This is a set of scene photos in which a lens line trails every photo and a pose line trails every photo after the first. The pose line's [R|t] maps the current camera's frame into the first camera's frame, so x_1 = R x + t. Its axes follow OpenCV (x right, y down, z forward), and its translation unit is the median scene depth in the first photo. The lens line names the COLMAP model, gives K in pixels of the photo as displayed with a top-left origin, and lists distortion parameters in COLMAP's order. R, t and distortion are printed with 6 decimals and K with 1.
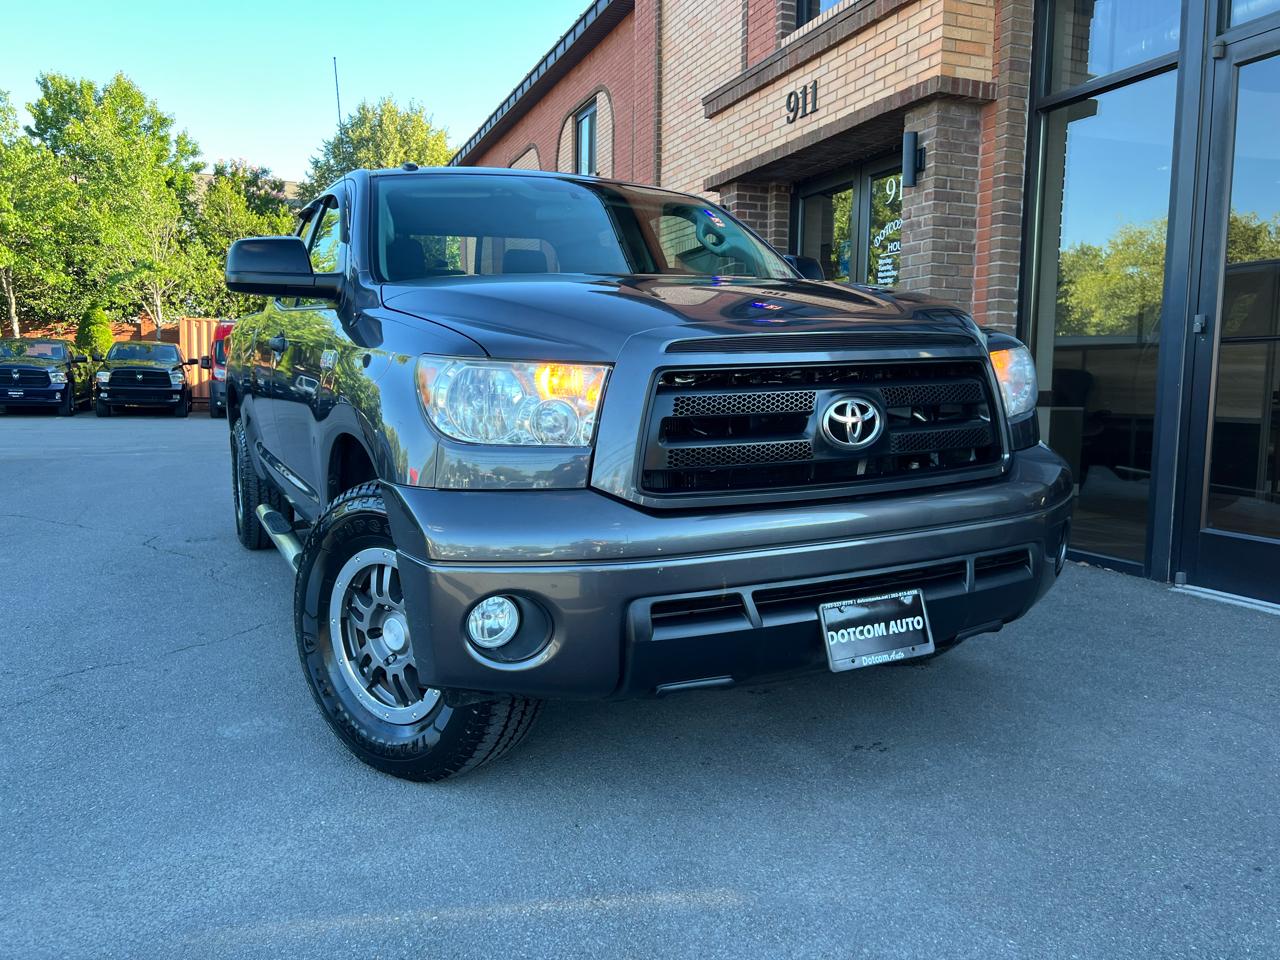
lens RADIAL K [[960.5, 0, 639.6], [0, 960.5, 471.5], [0, 0, 1]] dist [0.049363, -0.049966]
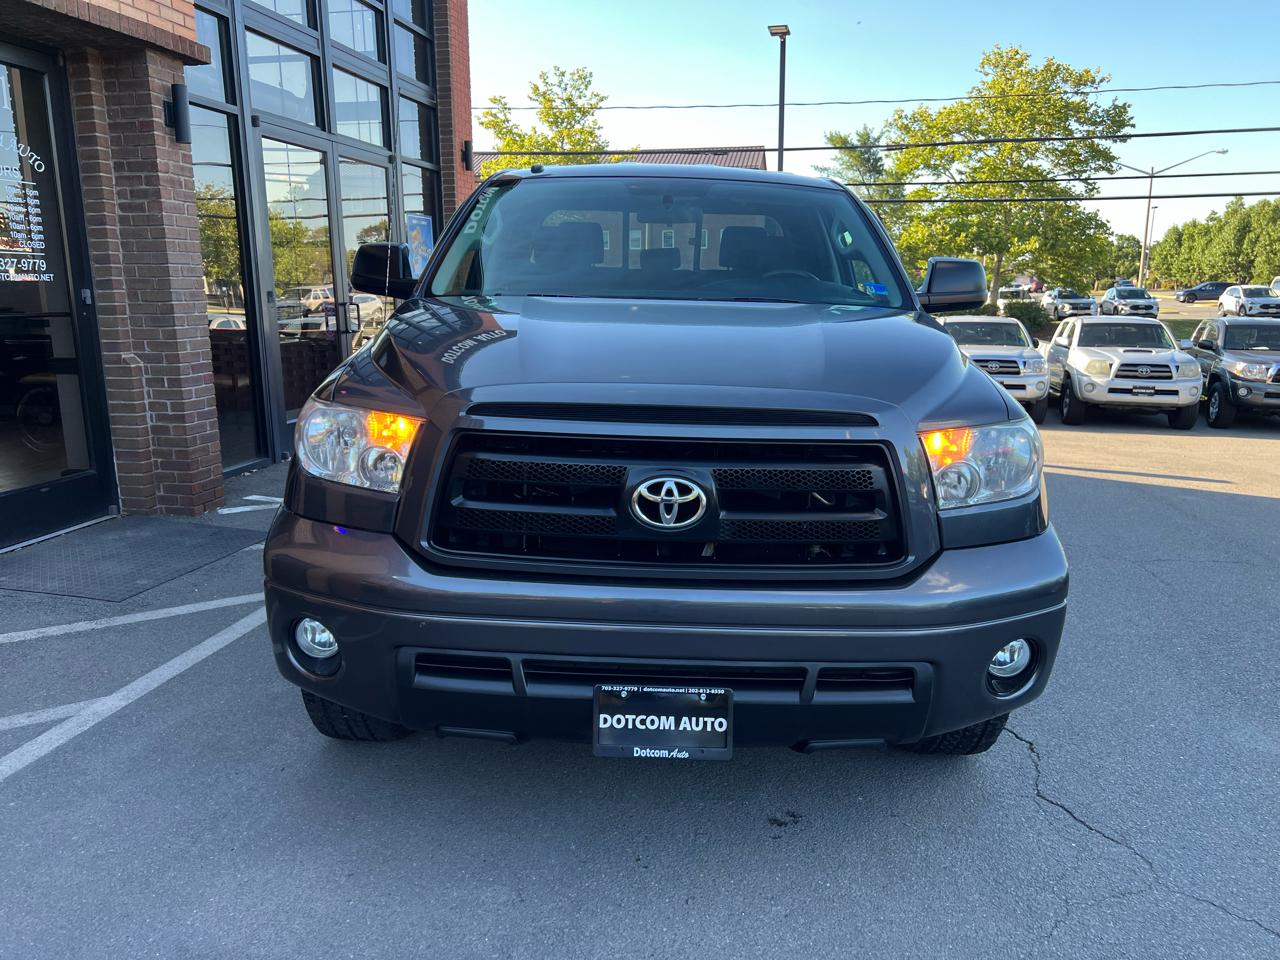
lens RADIAL K [[964.3, 0, 640.0], [0, 964.3, 480.0], [0, 0, 1]] dist [0.062061, -0.078610]
pose [[-0.841741, -0.117130, 0.527023, -0.646420], [0.042856, 0.958605, 0.281496, -0.228721], [-0.538178, 0.259532, -0.801877, 1.622491]]
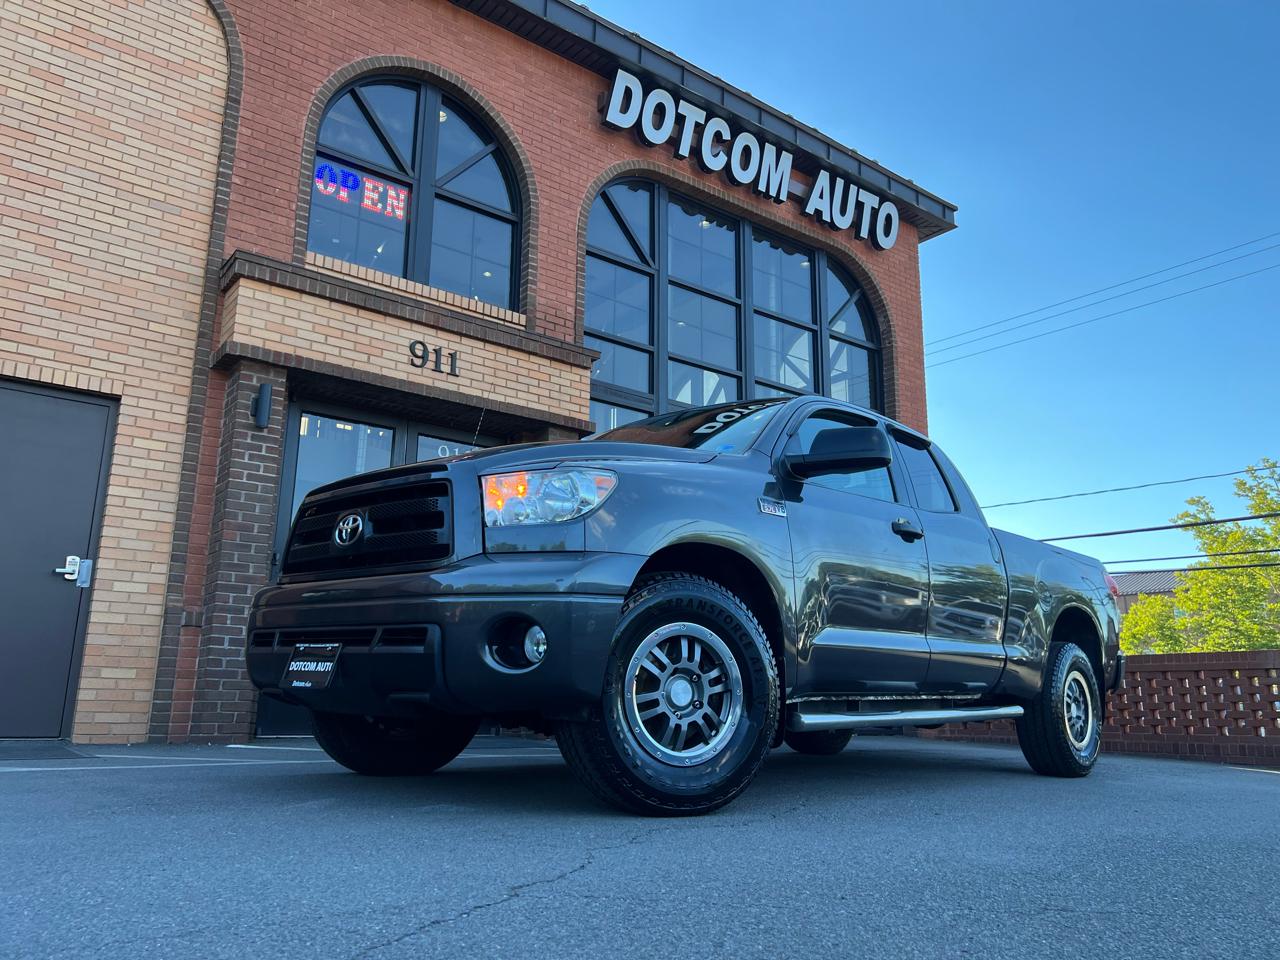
lens RADIAL K [[964.3, 0, 640.0], [0, 964.3, 480.0], [0, 0, 1]] dist [0.062061, -0.078610]
pose [[-0.266172, 0.212168, 0.940286, -1.105129], [0.076186, 0.977054, -0.198899, -0.001892], [-0.960910, 0.018695, -0.276229, 1.298044]]
